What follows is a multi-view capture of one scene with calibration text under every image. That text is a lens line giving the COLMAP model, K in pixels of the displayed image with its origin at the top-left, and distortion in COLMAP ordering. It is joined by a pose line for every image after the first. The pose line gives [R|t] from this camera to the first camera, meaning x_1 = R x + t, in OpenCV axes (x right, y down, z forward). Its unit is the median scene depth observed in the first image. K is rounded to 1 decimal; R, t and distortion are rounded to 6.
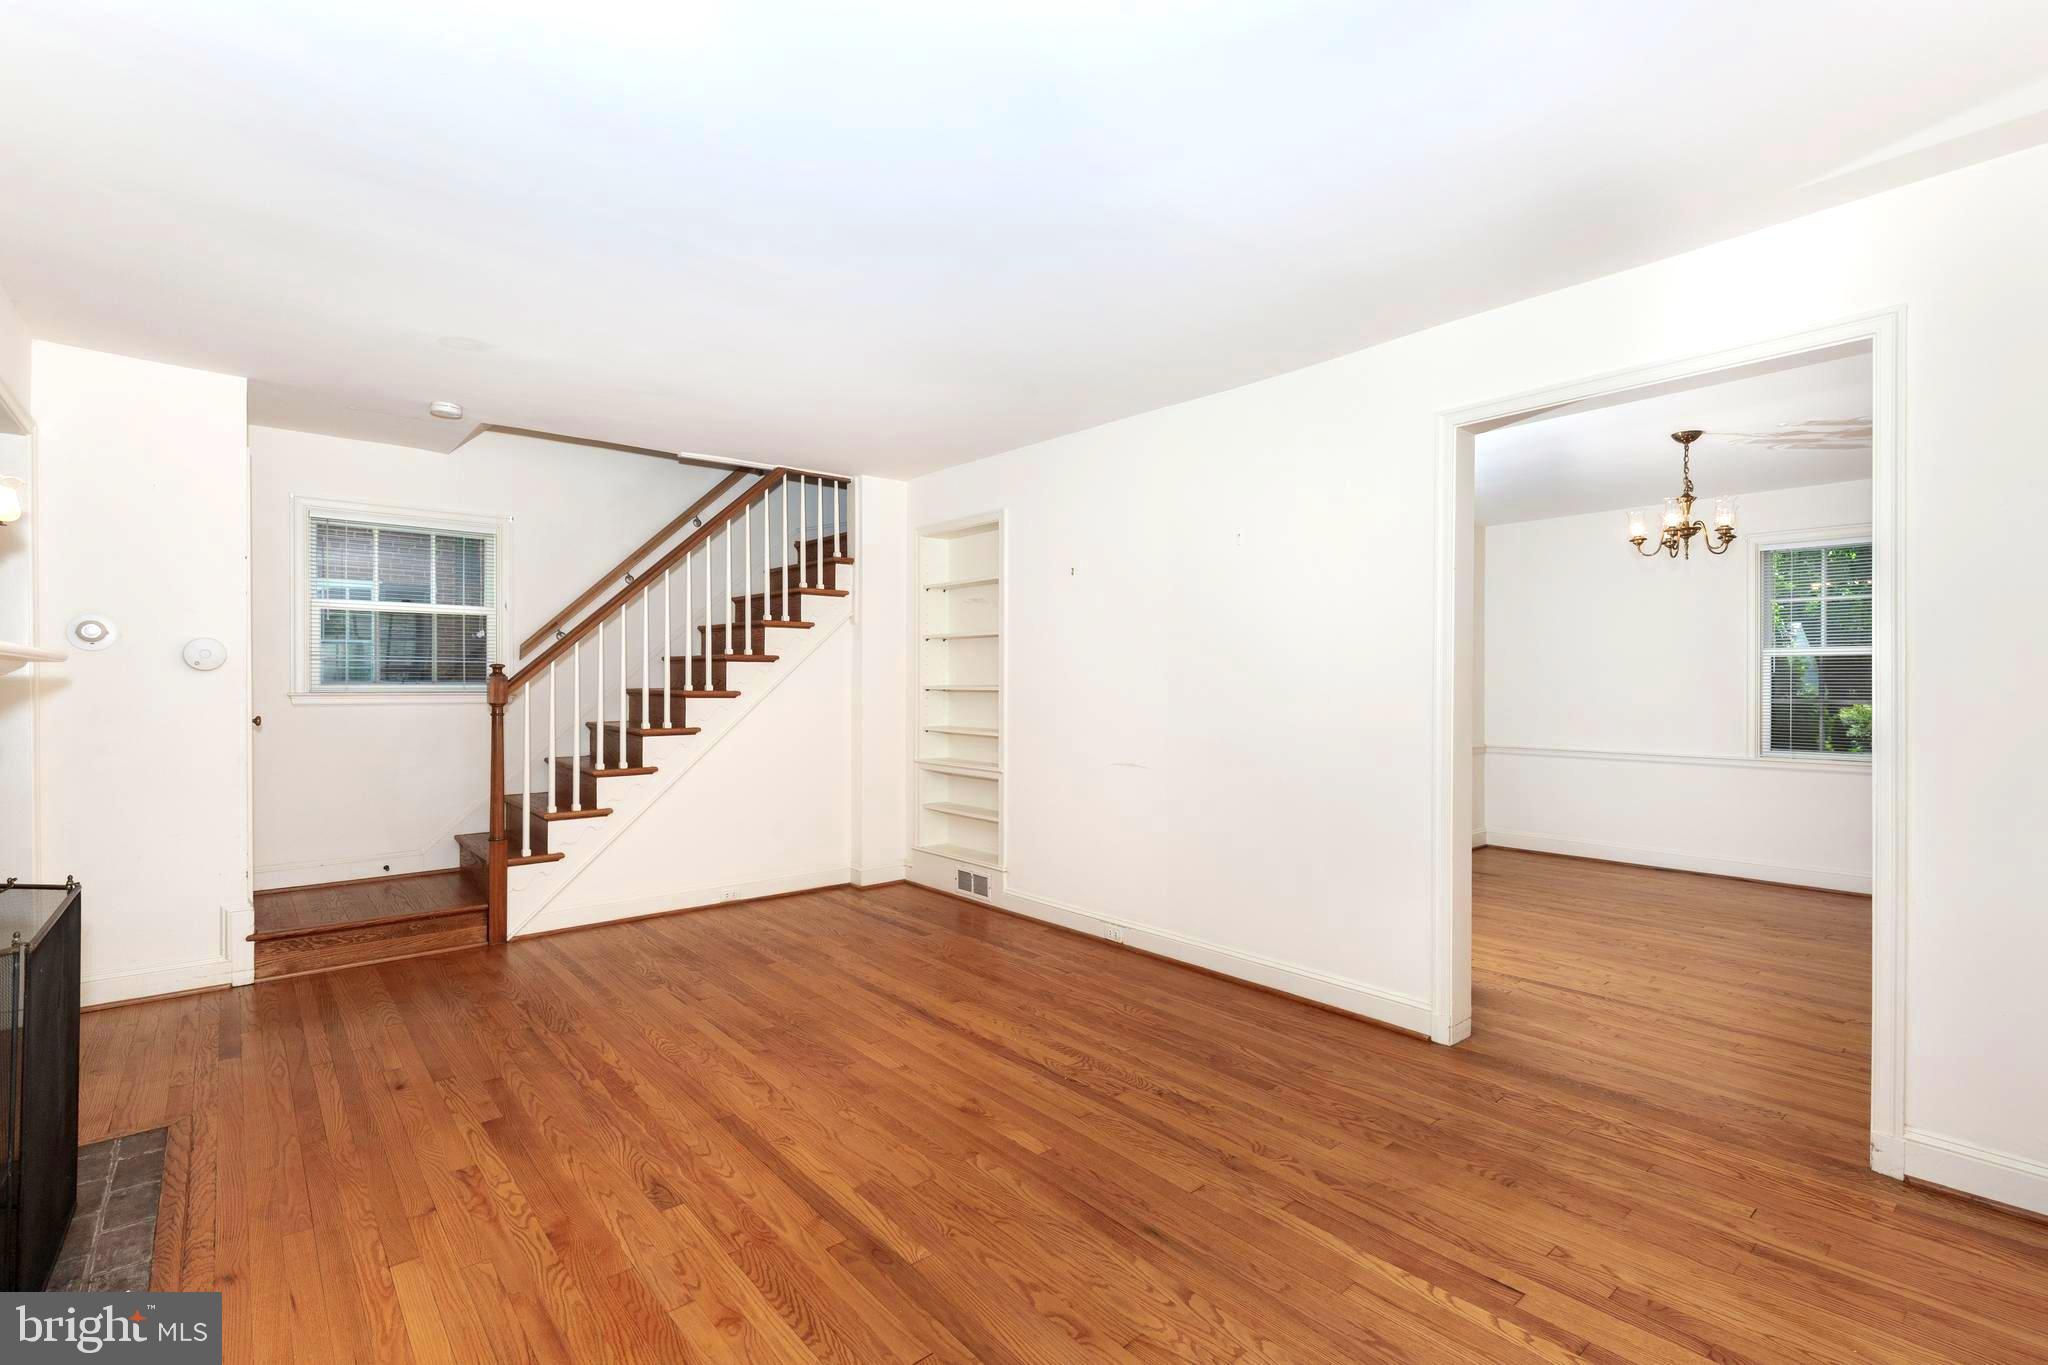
lens RADIAL K [[964.4, 0, 1005.3], [0, 964.4, 681.8], [0, 0, 1]] dist [0.000801, 0.000120]
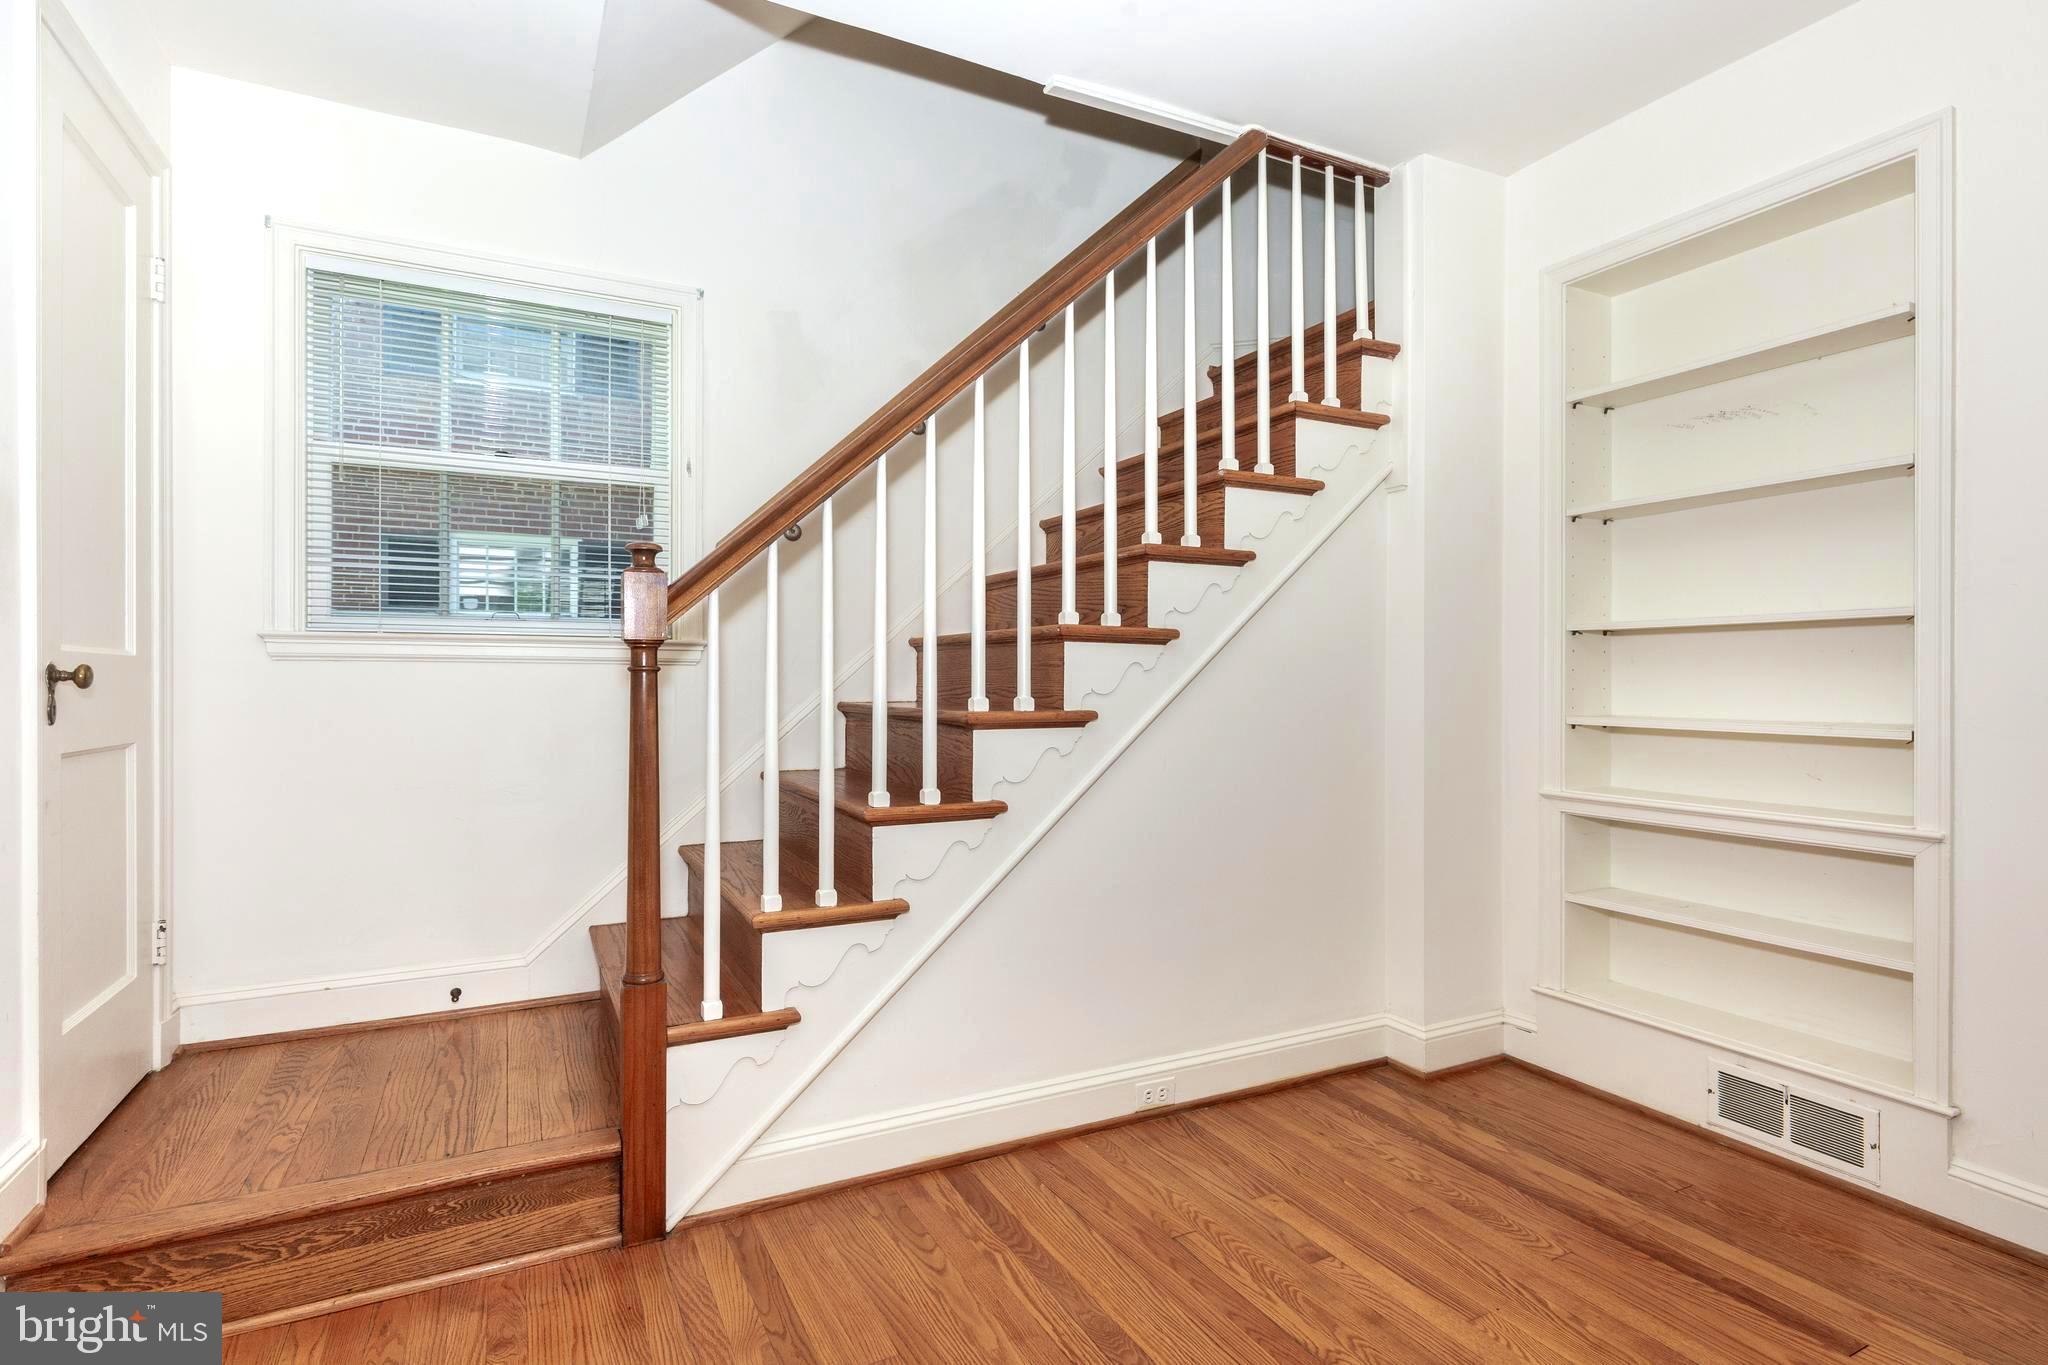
lens RADIAL K [[1012.8, 0, 1060.8], [0, 1012.8, 683.5], [0, 0, 1]] dist [-0.001758, -0.000182]
pose [[0.985211, 0.002861, -0.171320, -0.284231], [-0.002873, 0.999996, 0.000173, 0.039332], [0.171319, 0.000322, 0.985215, 0.615852]]
